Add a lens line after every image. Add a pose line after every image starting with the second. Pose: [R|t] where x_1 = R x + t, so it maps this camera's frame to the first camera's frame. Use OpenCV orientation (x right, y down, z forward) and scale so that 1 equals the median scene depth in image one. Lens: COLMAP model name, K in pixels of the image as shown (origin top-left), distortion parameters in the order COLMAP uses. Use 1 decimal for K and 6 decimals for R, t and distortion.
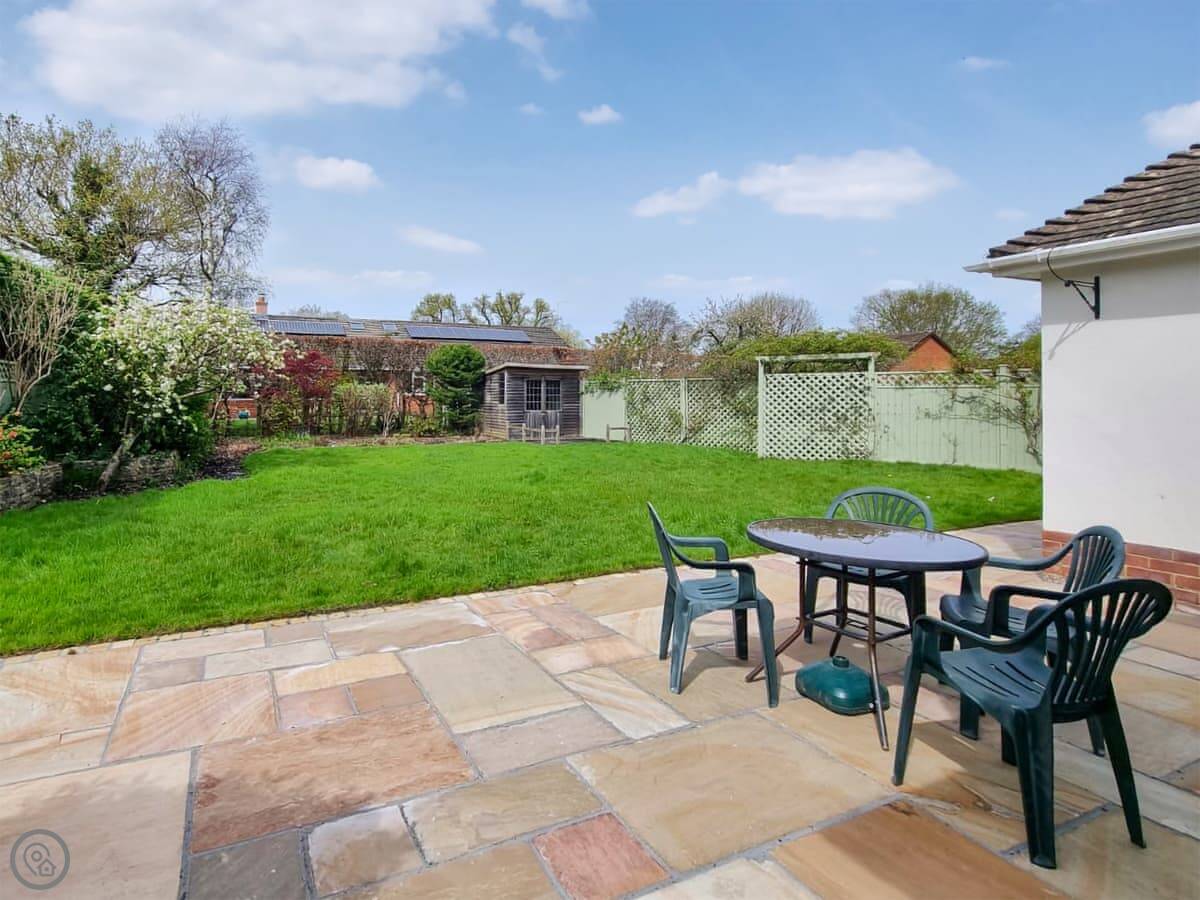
lens RADIAL K [[937.4, 0, 600.0], [0, 937.4, 450.0], [0, 0, 1]] dist [-0.006026, -0.005005]
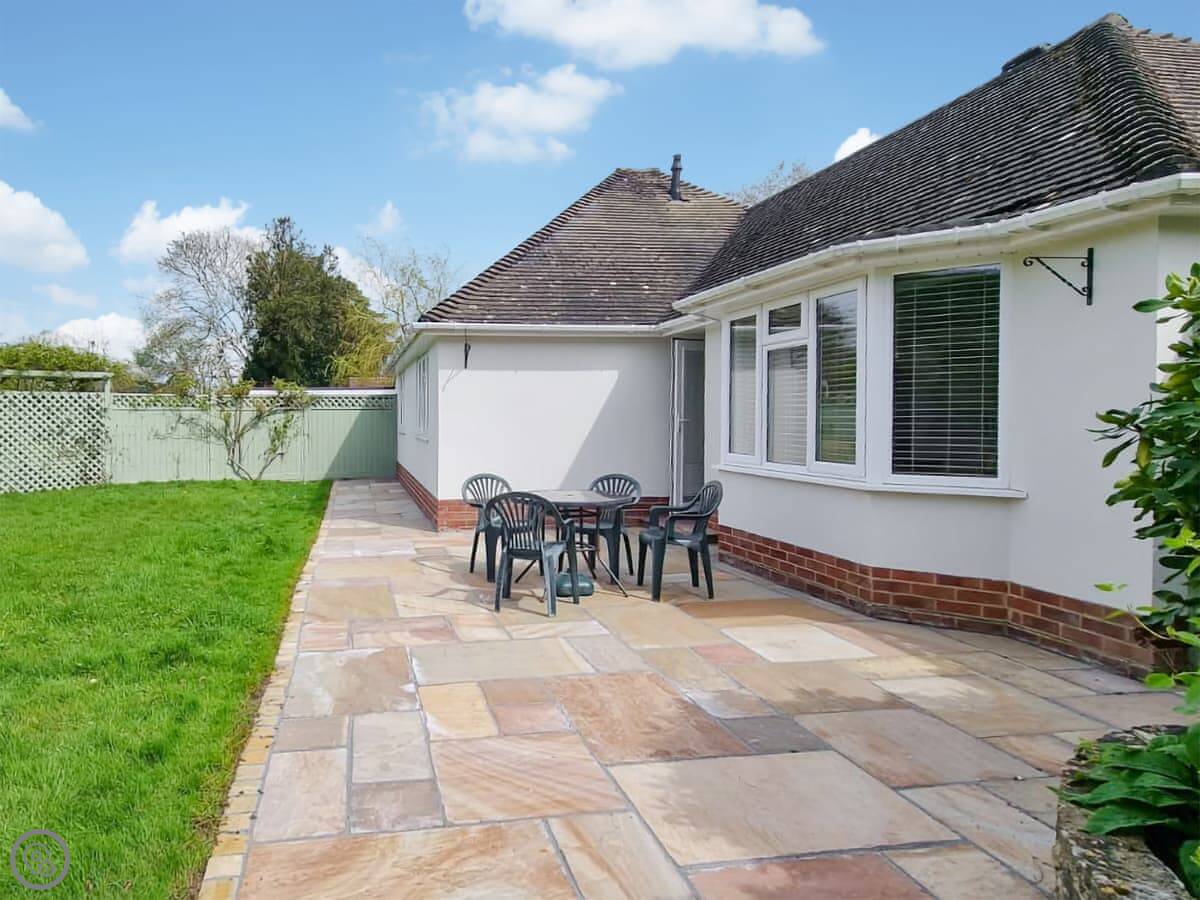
lens RADIAL K [[1176.7, 0, 600.0], [0, 1176.7, 450.0], [0, 0, 1]] dist [-0.087105, 0.000900]
pose [[-0.211867, -0.016012, 0.977167, -0.977805], [0.067304, 0.997253, 0.030934, -0.026873], [-0.974978, 0.072321, -0.210208, 0.749927]]
